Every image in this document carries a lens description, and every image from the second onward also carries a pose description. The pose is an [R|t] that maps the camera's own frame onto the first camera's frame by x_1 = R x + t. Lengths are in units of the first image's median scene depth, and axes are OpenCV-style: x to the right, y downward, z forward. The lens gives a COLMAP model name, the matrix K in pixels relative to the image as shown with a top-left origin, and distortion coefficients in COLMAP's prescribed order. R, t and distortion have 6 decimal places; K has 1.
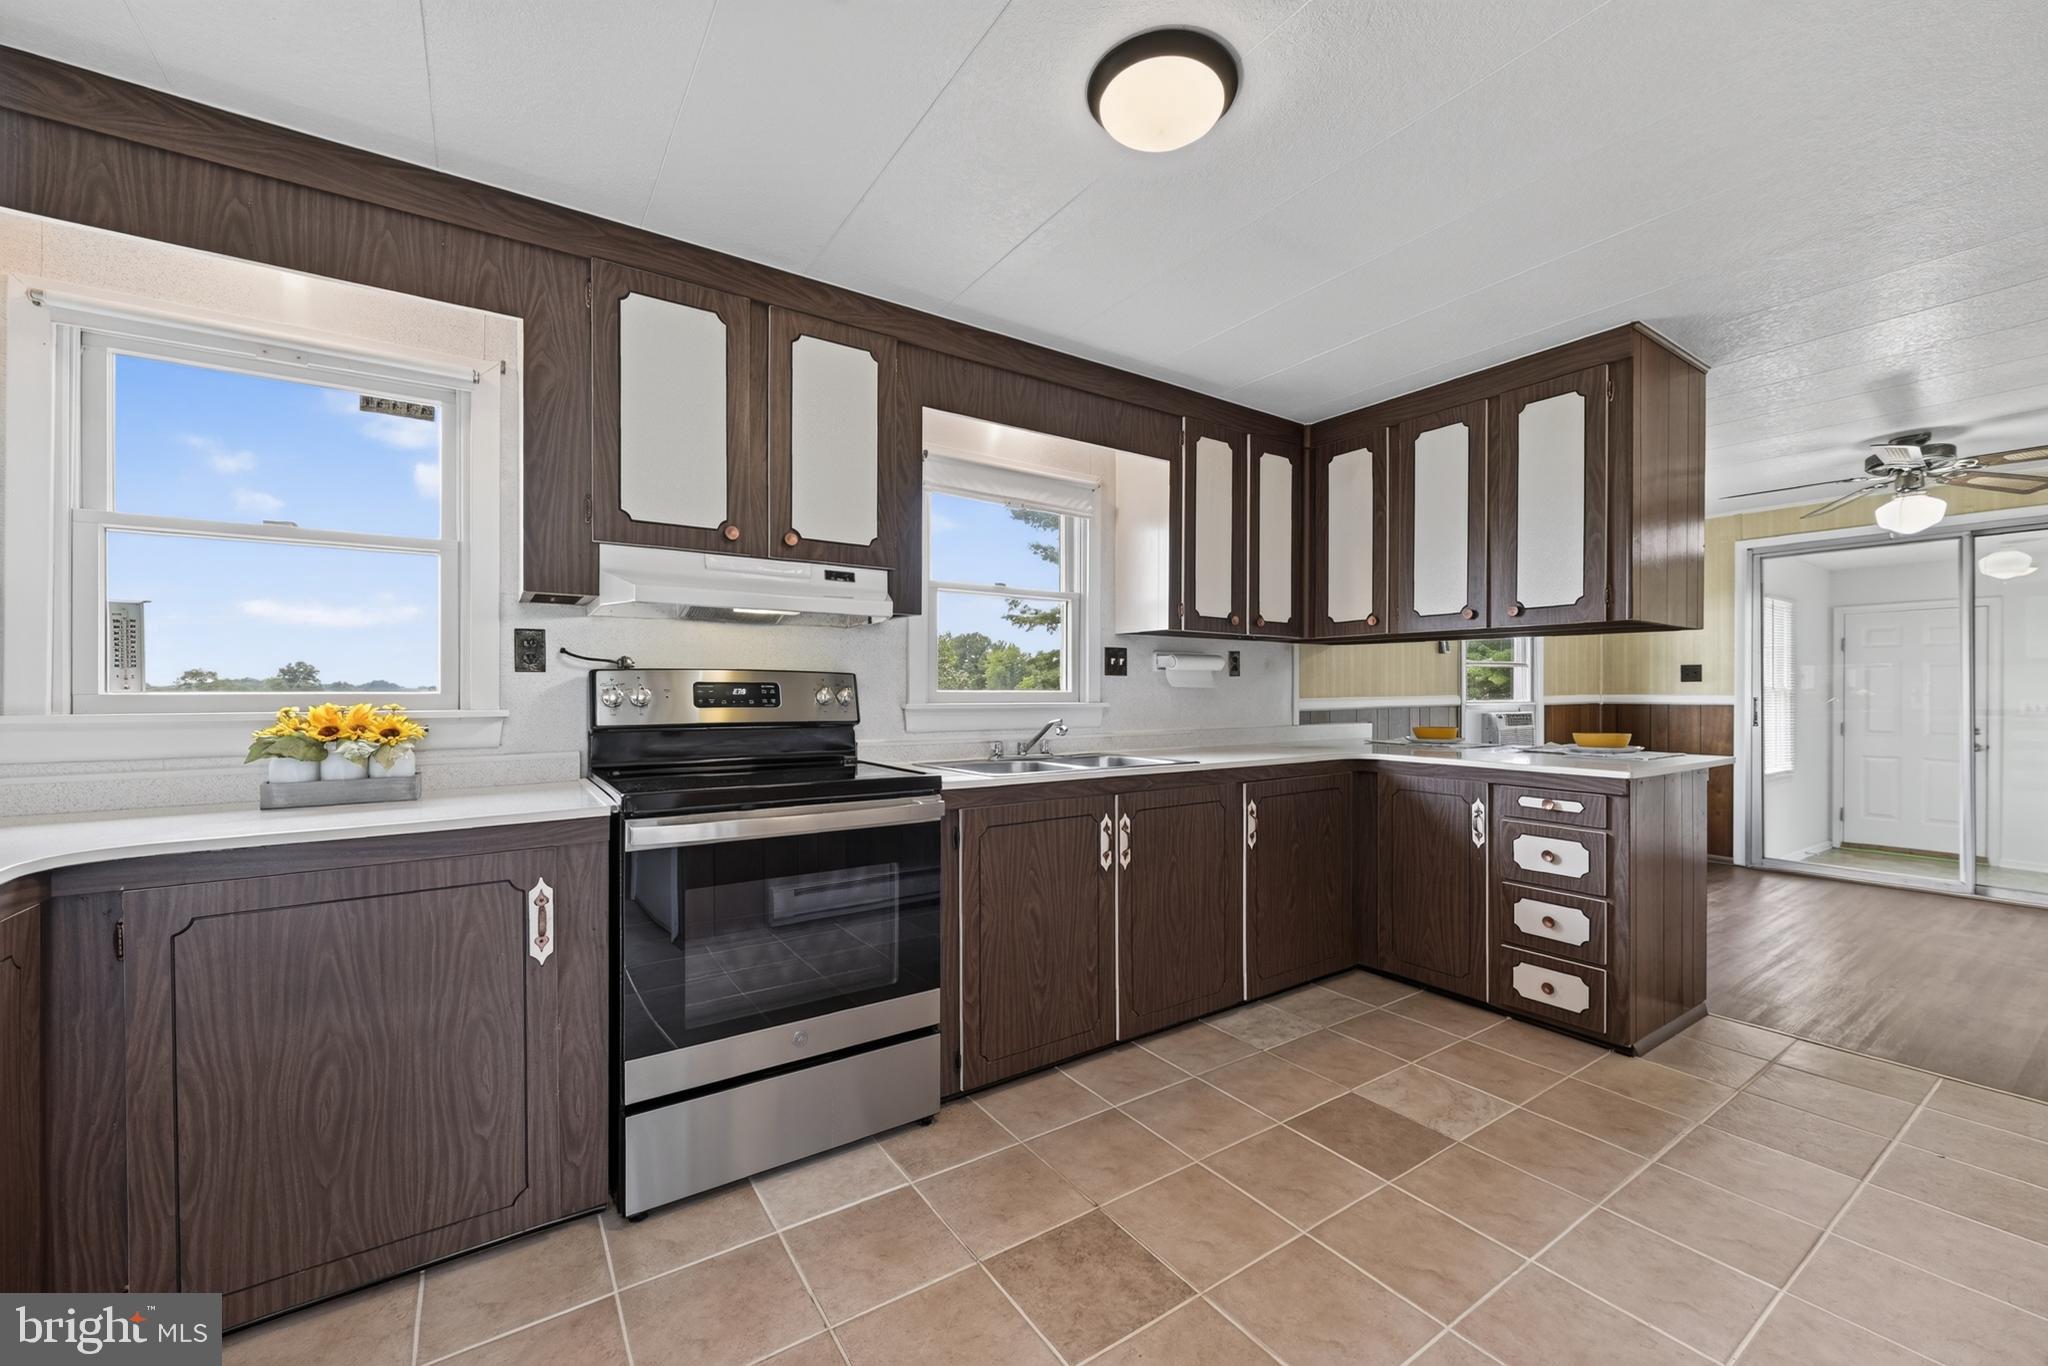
lens RADIAL K [[809.3, 0, 1020.6], [0, 809.3, 693.5], [0, 0, 1]] dist [-0.000144, 0.000115]
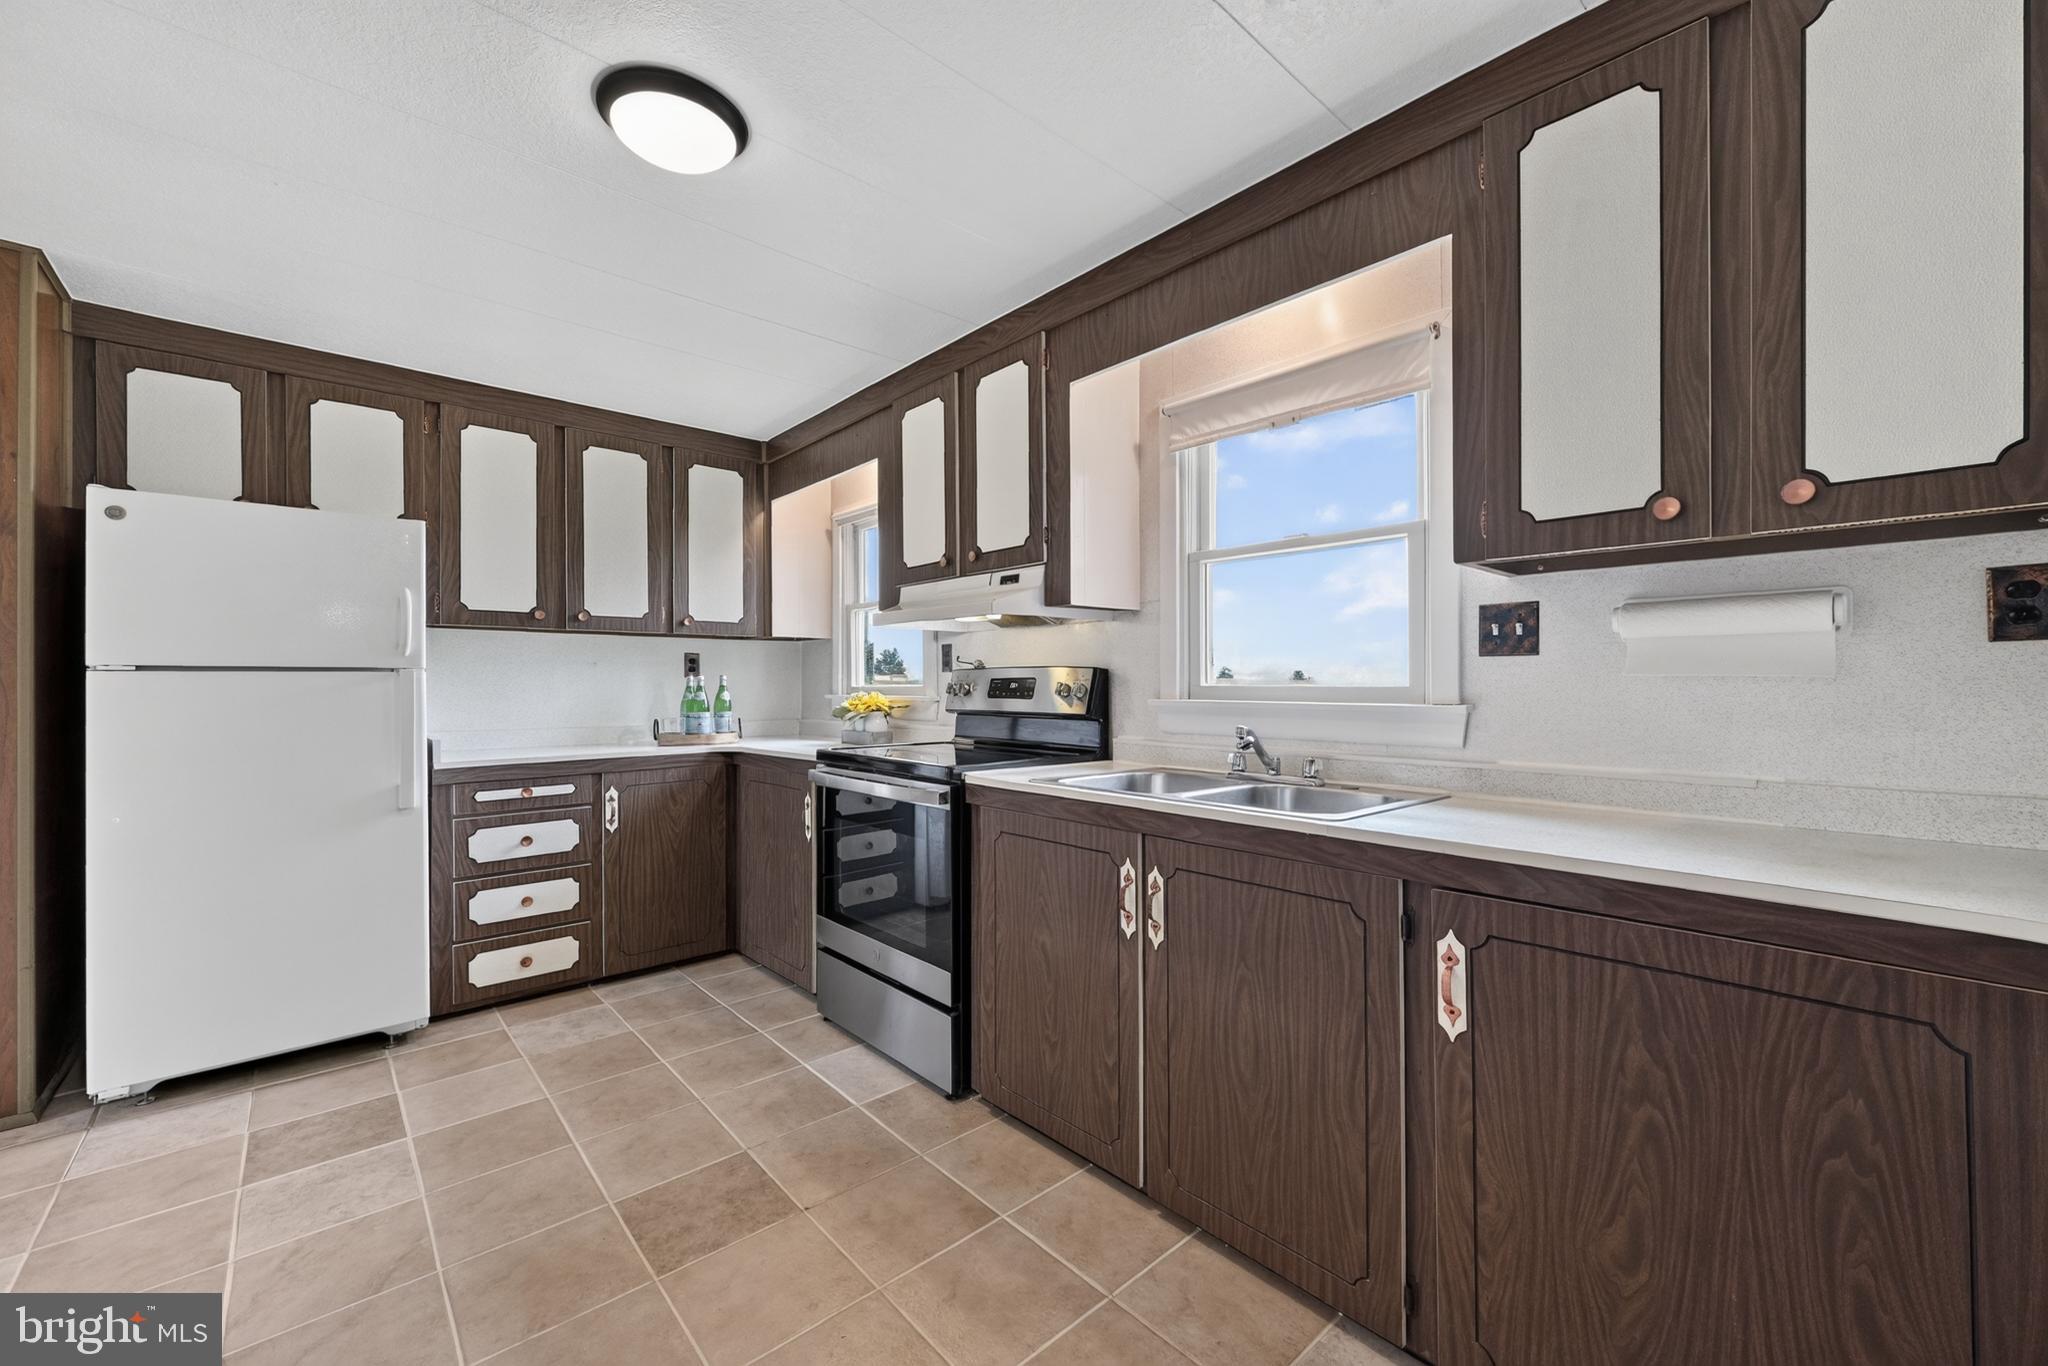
lens RADIAL K [[803.8, 0, 1025.1], [0, 803.8, 685.2], [0, 0, 1]] dist [-0.000830, -0.000093]
pose [[0.144191, 0.002604, -0.989546, 0.841364], [-0.000457, 0.999997, 0.002565, -0.005553], [0.989550, 0.000082, 0.144191, 0.858963]]
